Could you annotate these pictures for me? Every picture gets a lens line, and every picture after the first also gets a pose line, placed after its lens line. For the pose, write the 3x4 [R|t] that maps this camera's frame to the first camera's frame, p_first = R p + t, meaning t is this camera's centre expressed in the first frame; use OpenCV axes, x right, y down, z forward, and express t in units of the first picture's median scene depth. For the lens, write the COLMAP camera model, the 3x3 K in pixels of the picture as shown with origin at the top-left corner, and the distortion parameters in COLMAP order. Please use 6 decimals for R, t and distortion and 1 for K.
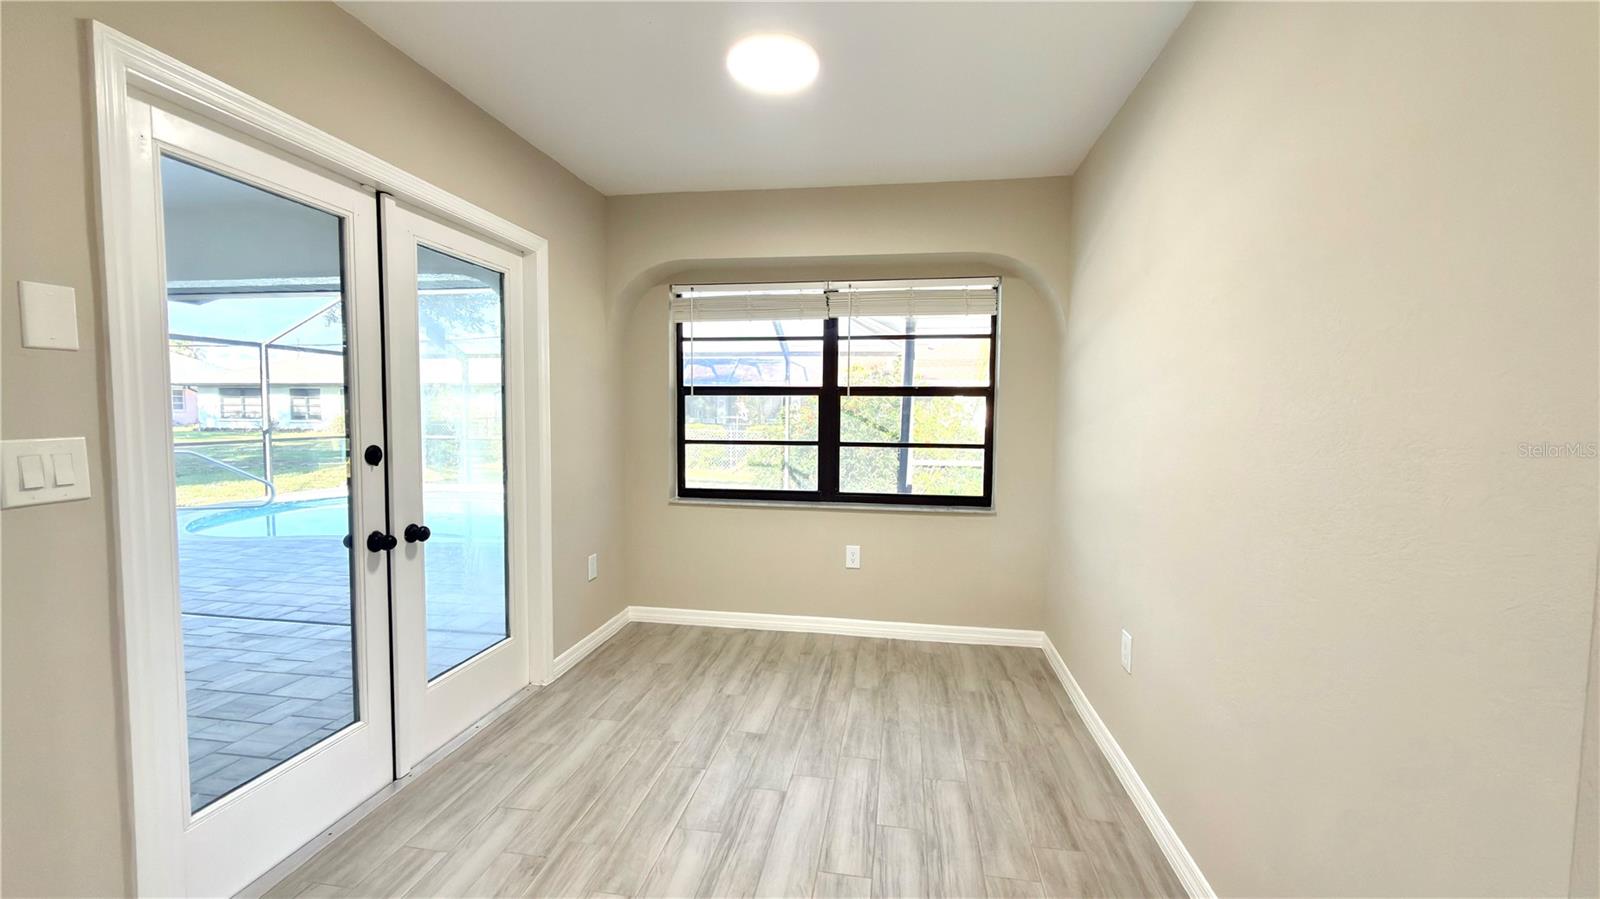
lens RADIAL K [[637.0, 0, 800.0], [0, 637.0, 449.5], [0, 0, 1]] dist [0.001223, -0.000303]
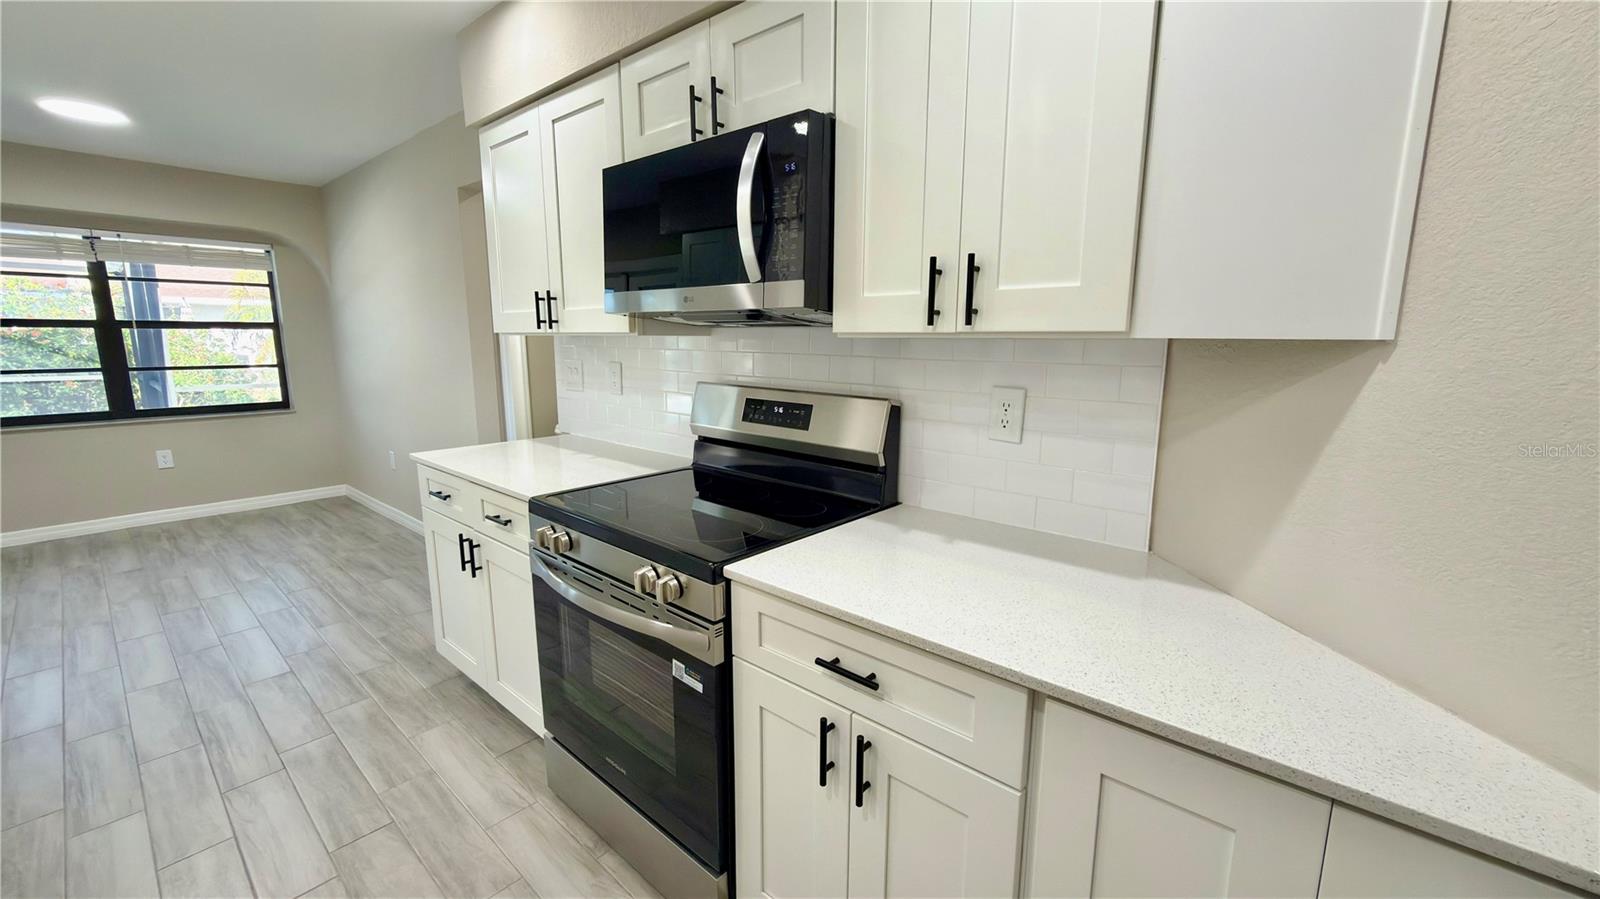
lens RADIAL K [[637.0, 0, 800.0], [0, 637.0, 449.5], [0, 0, 1]] dist [0.001223, -0.000303]
pose [[0.524821, -0.154956, 0.836990, -0.307000], [0.052624, 0.987316, 0.149790, 0.027658], [-0.849584, -0.034567, 0.526319, -0.718080]]
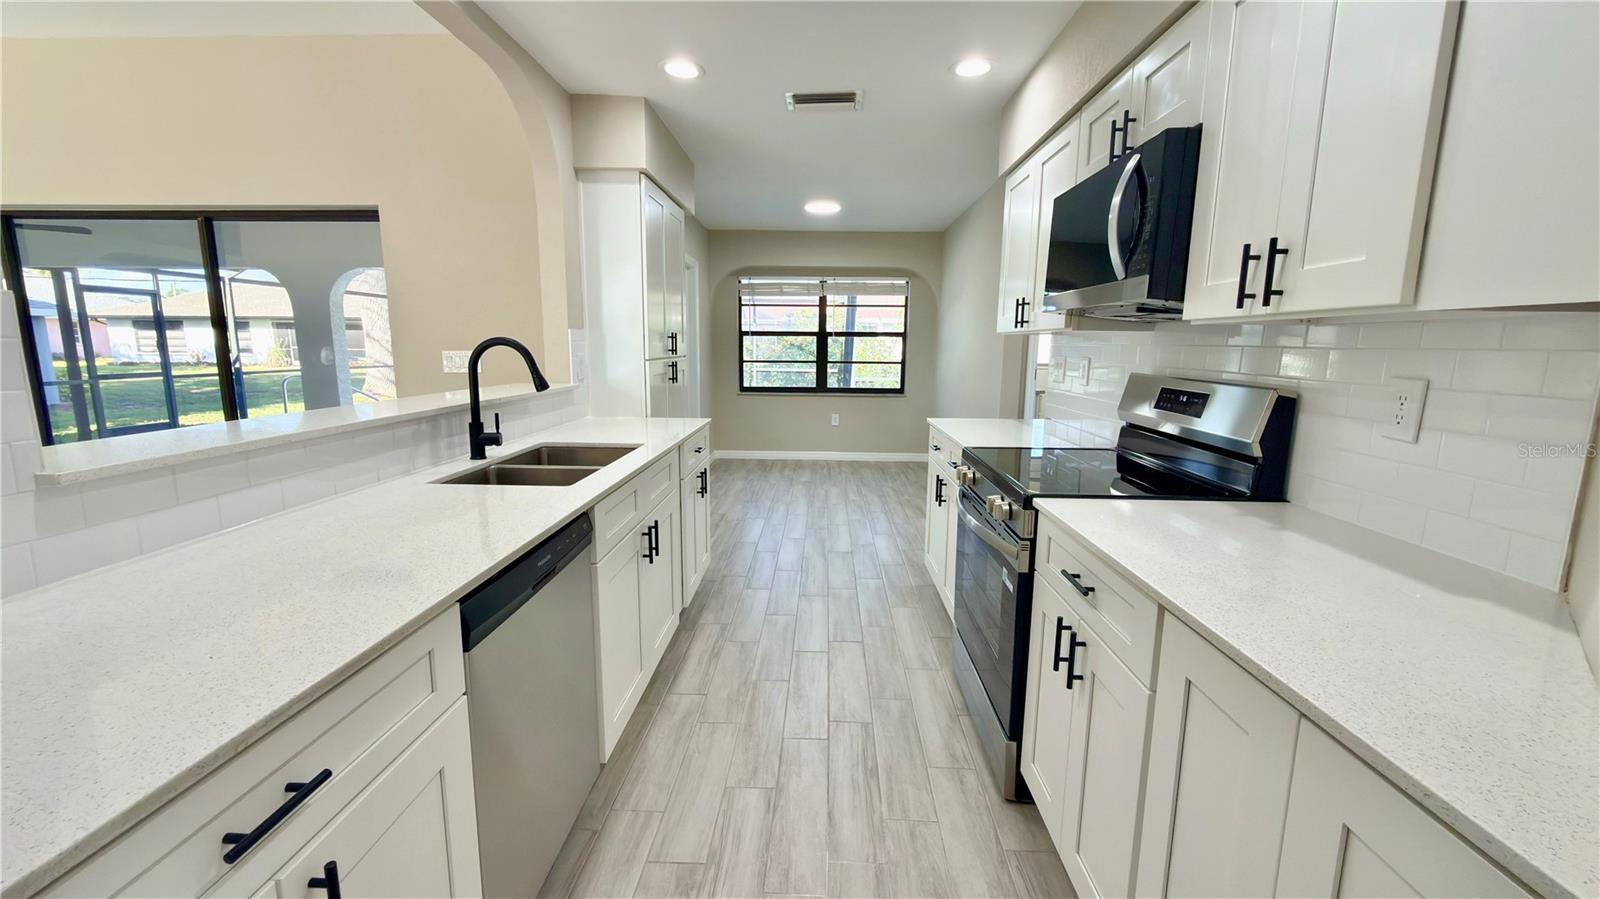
lens RADIAL K [[637.0, 0, 800.0], [0, 637.0, 449.5], [0, 0, 1]] dist [0.001223, -0.000303]
pose [[0.991922, -0.020029, 0.125259, -0.271348], [0.007137, 0.994703, 0.102544, 0.057377], [-0.126649, -0.100821, 0.986811, -0.927642]]
